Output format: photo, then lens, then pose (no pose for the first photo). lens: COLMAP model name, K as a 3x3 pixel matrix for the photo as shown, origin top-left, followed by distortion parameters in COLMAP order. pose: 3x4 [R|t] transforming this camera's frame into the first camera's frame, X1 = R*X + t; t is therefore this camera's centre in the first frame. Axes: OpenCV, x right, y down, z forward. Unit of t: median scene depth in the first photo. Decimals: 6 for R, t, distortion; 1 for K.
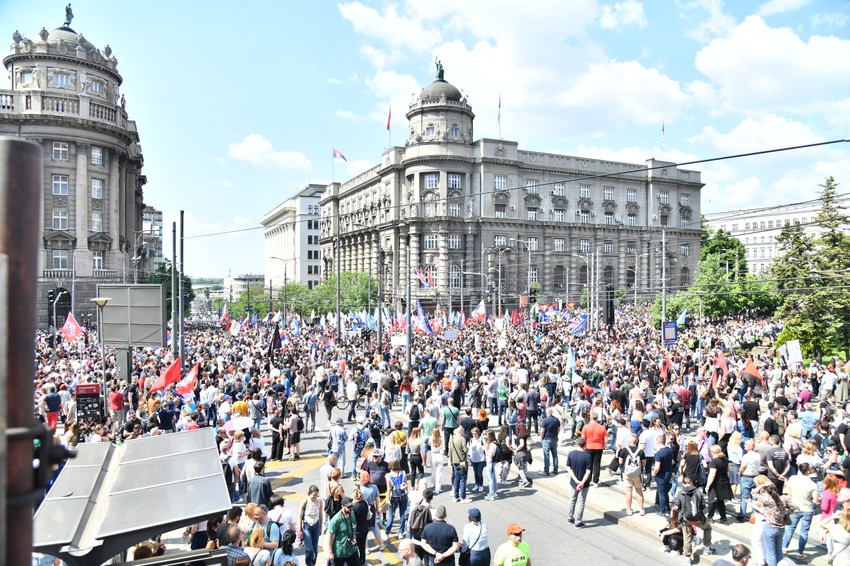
lens RADIAL K [[557.9, 0, 425.3], [0, 557.9, 282.6], [0, 0, 1]] dist [-0.001270, 0.000903]
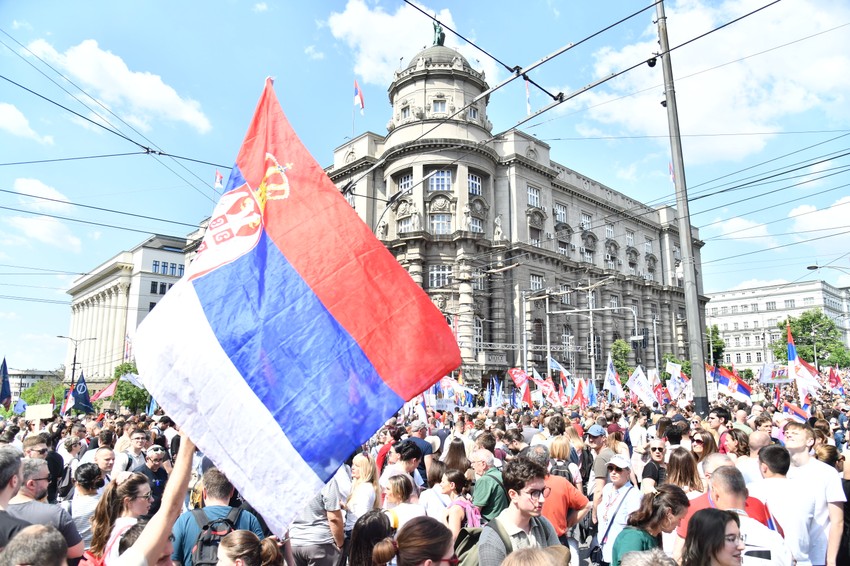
lens RADIAL K [[557.9, 0, 424.4], [0, 557.9, 284.5], [0, 0, 1]] dist [-0.001270, 0.000903]
pose [[0.949904, 0.055588, 0.307557, -0.190457], [0.002733, 0.982541, -0.186025, 0.048094], [-0.312529, 0.177547, 0.933168, 0.441948]]
